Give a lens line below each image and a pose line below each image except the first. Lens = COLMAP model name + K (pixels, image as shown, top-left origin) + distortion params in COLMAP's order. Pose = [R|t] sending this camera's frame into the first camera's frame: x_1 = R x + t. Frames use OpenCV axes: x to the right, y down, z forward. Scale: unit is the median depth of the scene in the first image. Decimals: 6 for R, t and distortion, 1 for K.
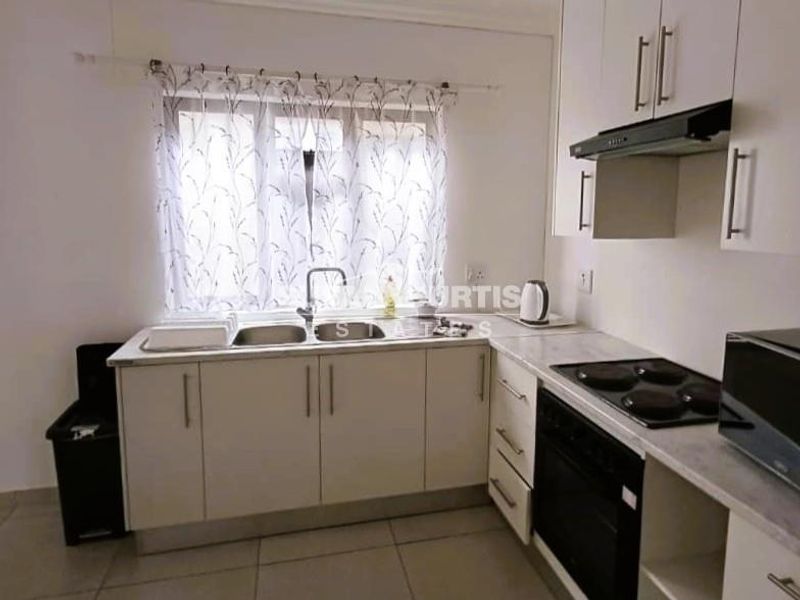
lens RADIAL K [[510.8, 0, 400.1], [0, 510.8, 267.1], [0, 0, 1]] dist [0.002228, -0.000011]
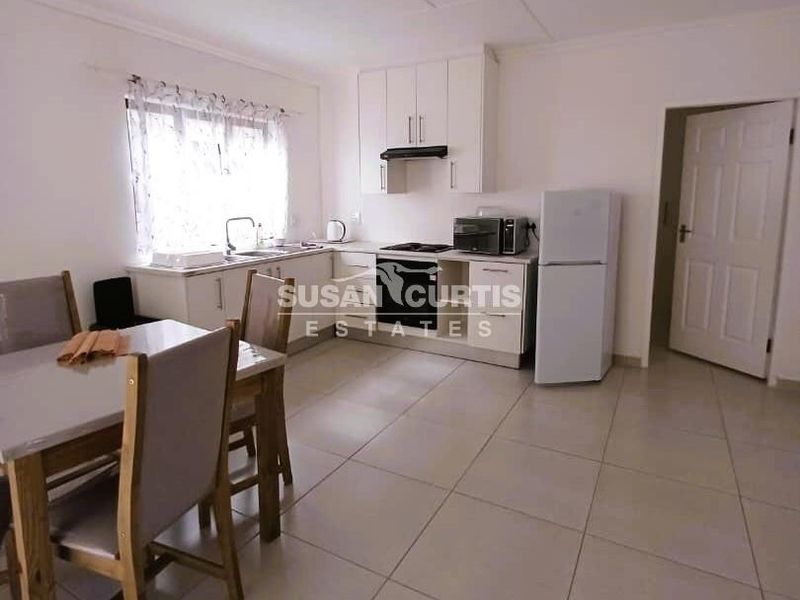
lens RADIAL K [[510.8, 0, 400.1], [0, 510.8, 267.1], [0, 0, 1]] dist [0.002228, -0.000011]
pose [[0.661834, -0.116069, 0.740611, -1.063968], [0.091424, 0.993064, 0.073934, 0.087178], [-0.744055, 0.018778, 0.667854, -0.479603]]
